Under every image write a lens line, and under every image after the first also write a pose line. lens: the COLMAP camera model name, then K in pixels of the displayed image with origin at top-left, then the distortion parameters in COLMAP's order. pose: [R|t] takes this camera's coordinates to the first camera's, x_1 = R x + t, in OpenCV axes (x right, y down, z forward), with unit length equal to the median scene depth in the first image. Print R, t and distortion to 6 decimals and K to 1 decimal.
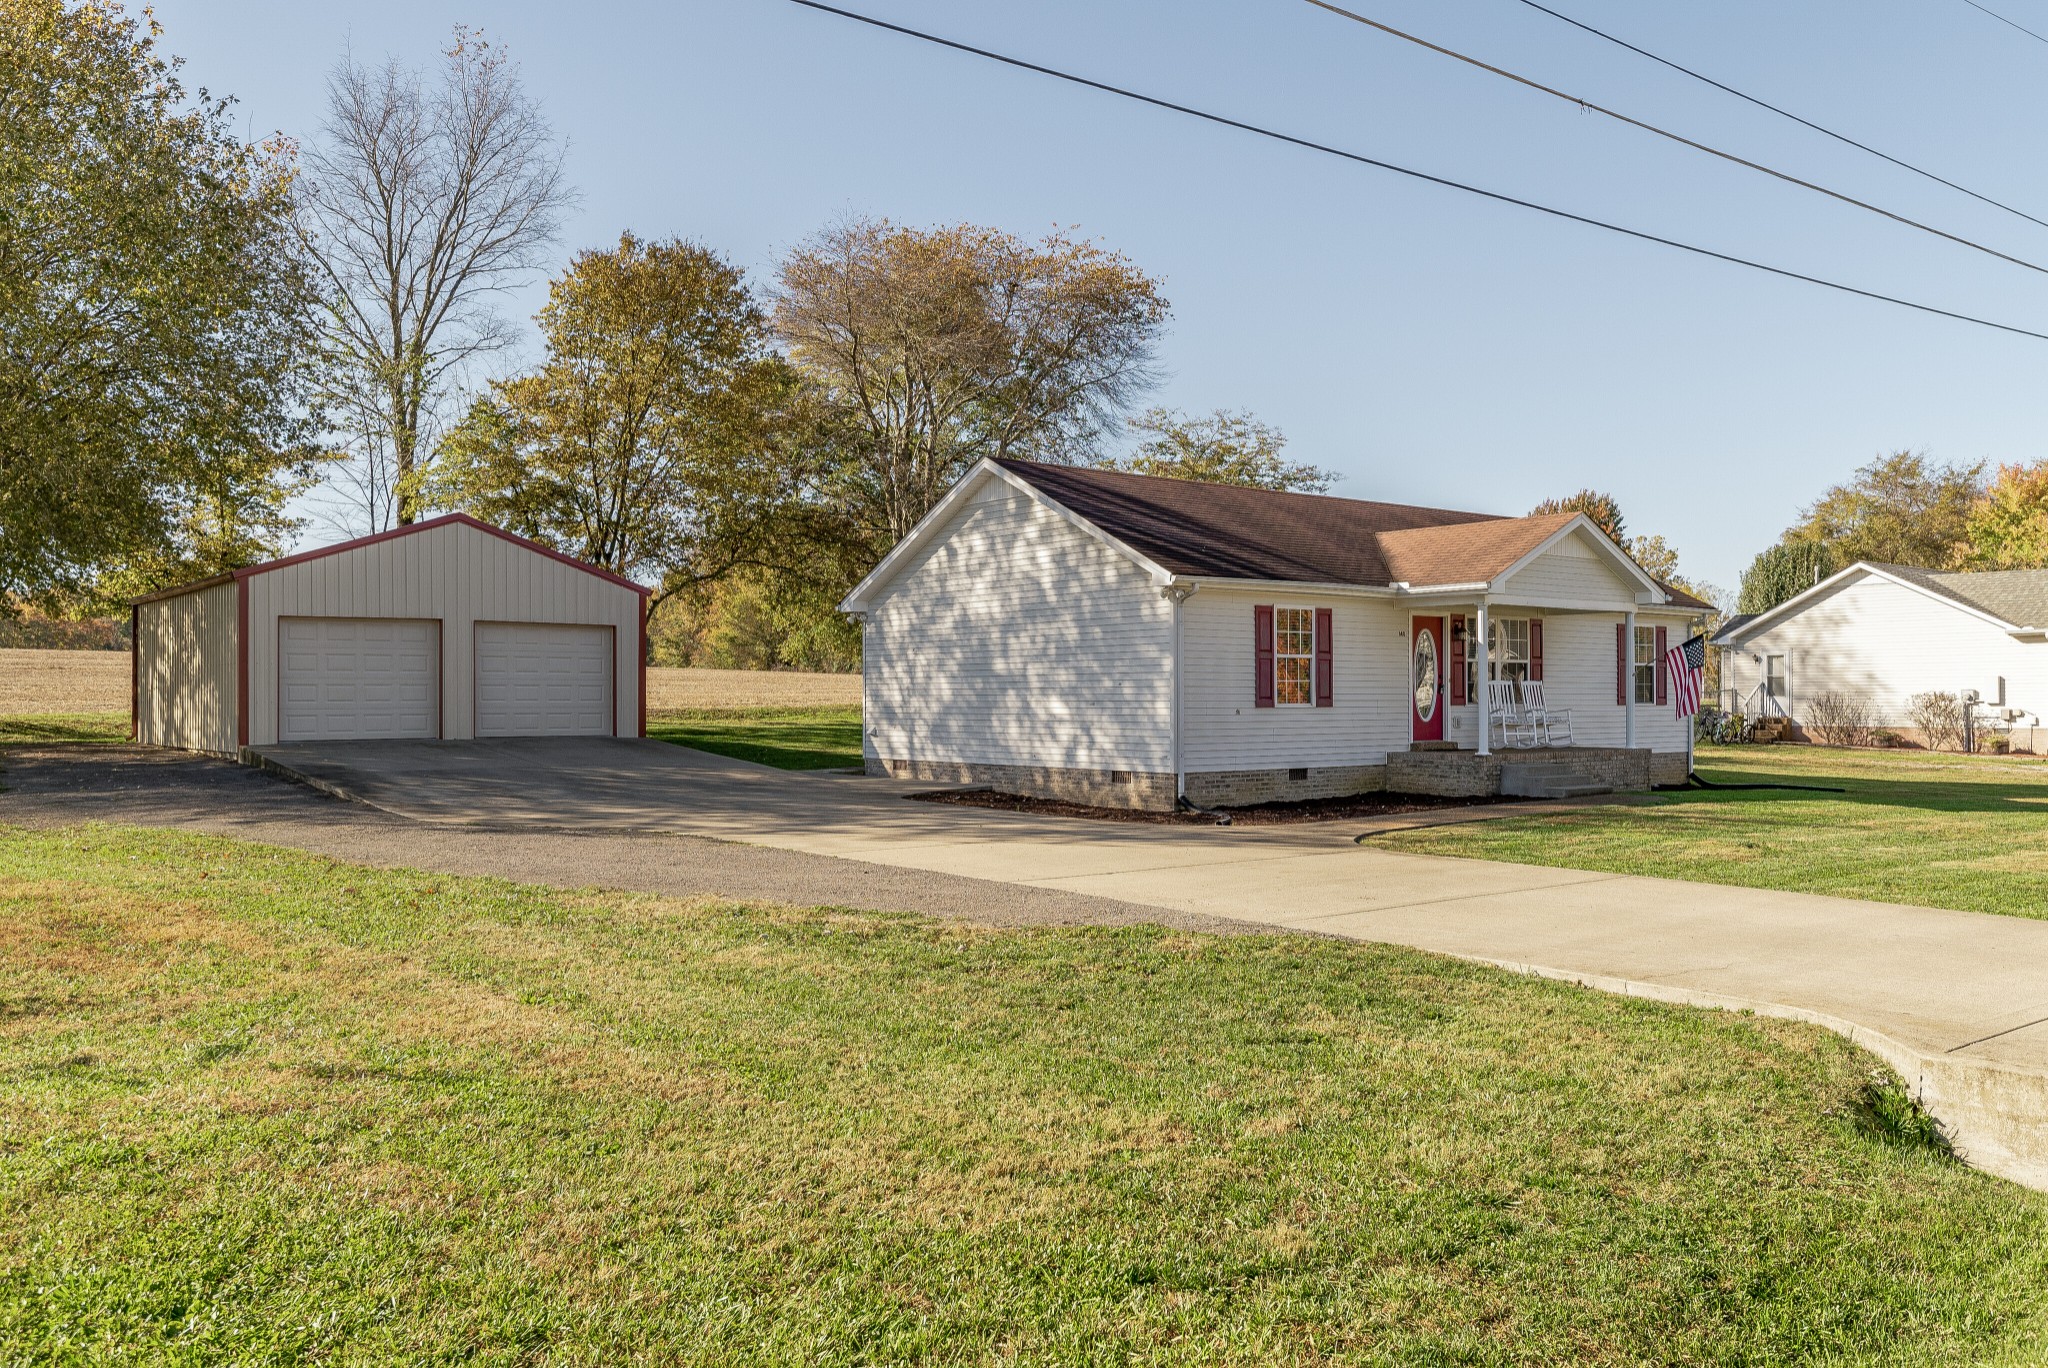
lens RADIAL K [[1578.2, 0, 1024.0], [0, 1578.2, 684.0], [0, 0, 1]] dist [-0.005408, 0.003271]
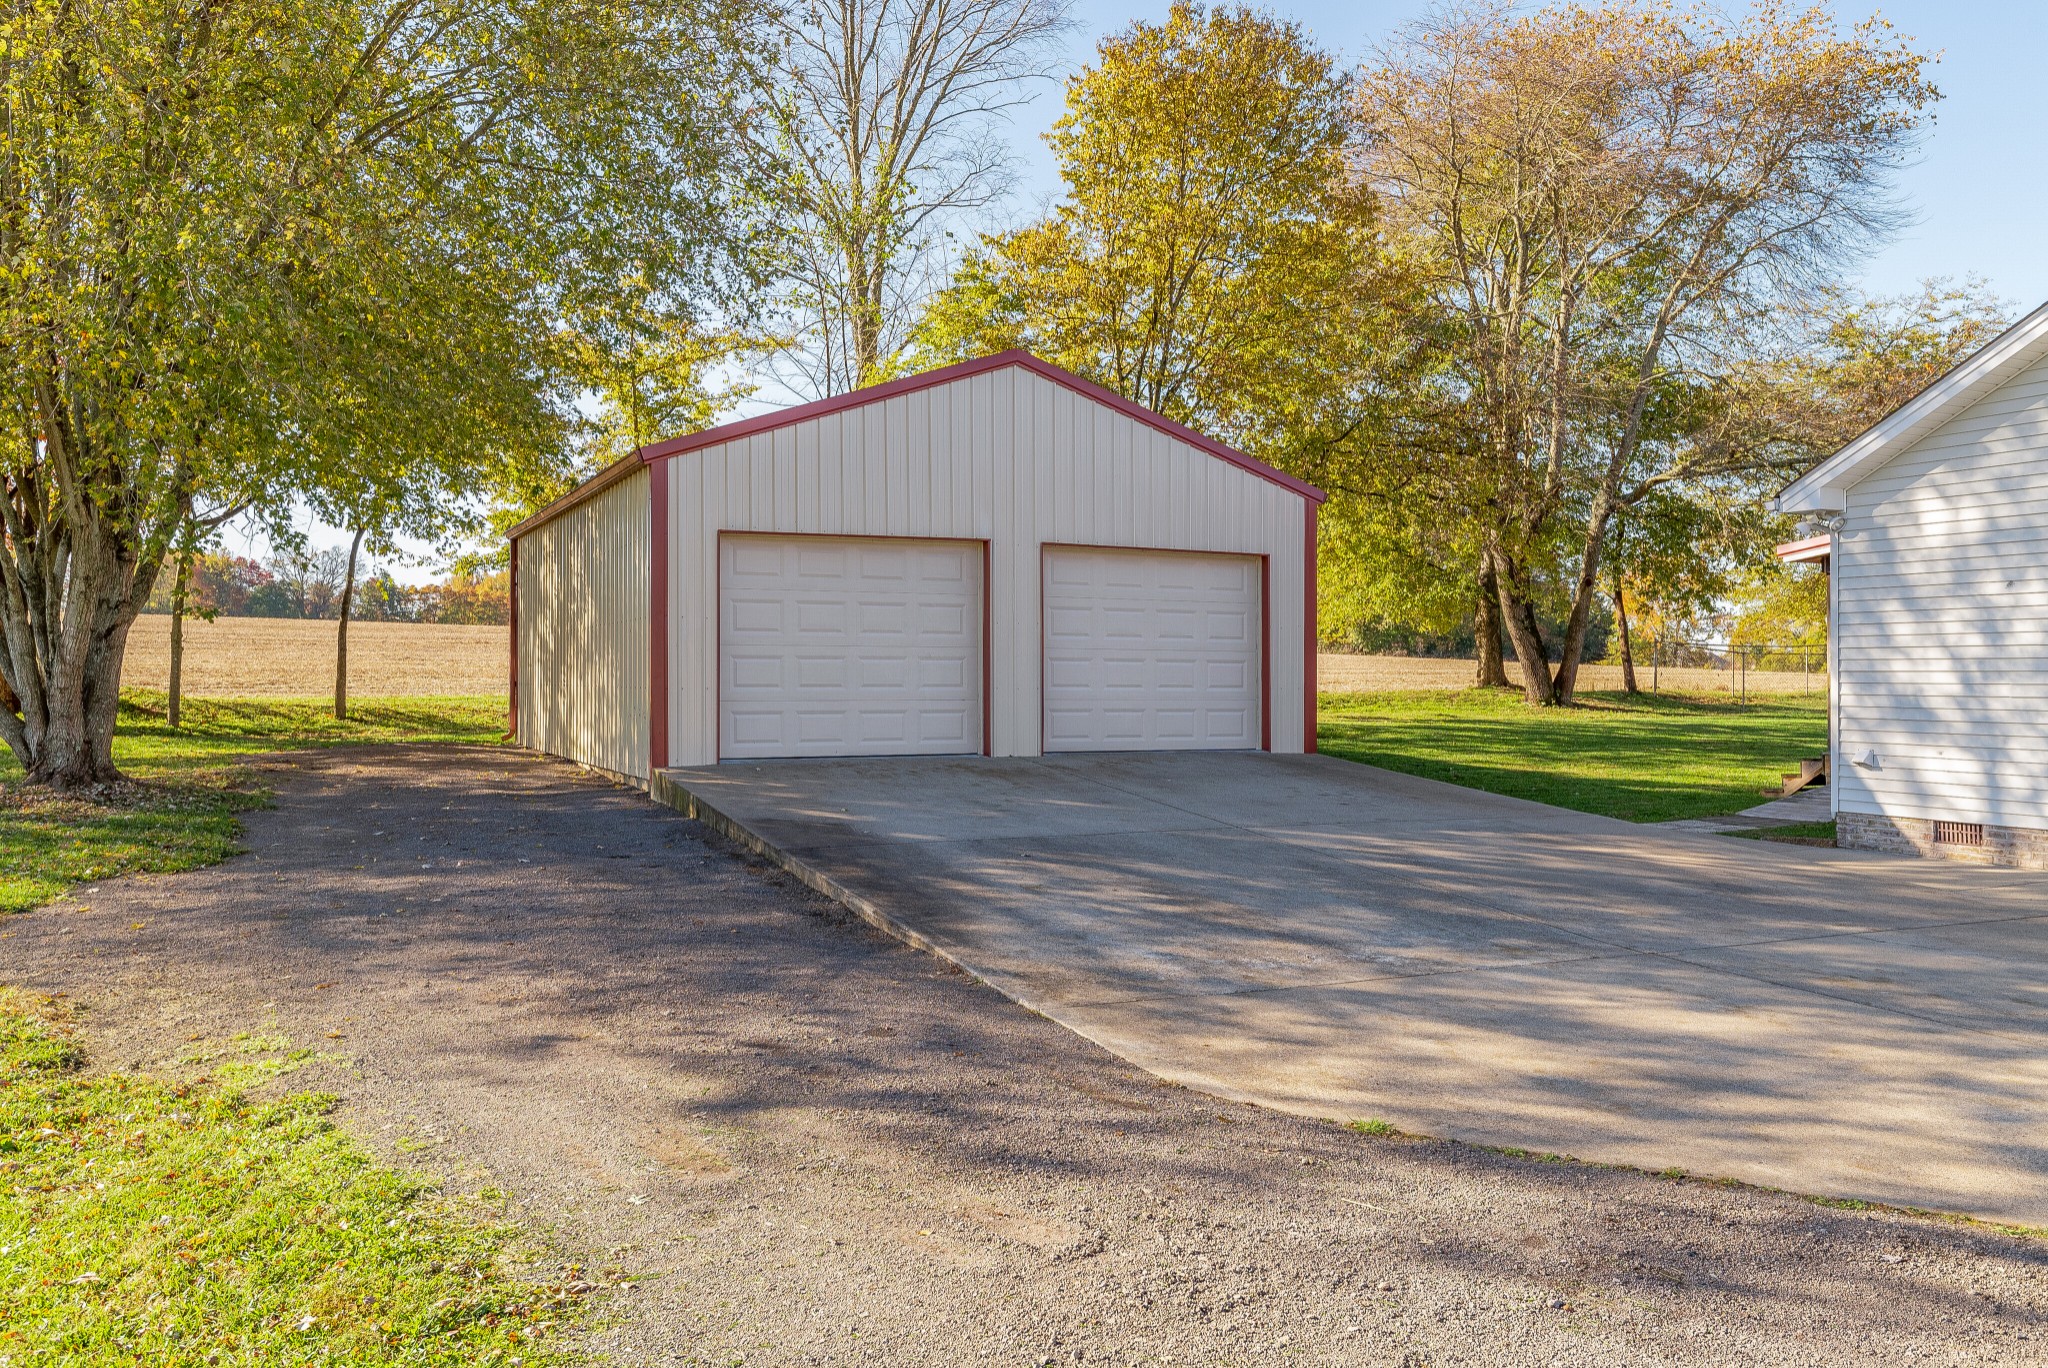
lens RADIAL K [[1578.2, 0, 1024.0], [0, 1578.2, 684.0], [0, 0, 1]] dist [-0.005408, 0.003271]
pose [[0.972005, 0.007700, -0.234833, -0.214506], [-0.004392, 0.999884, 0.014608, 0.001579], [0.234918, -0.013167, 0.971926, 0.438156]]
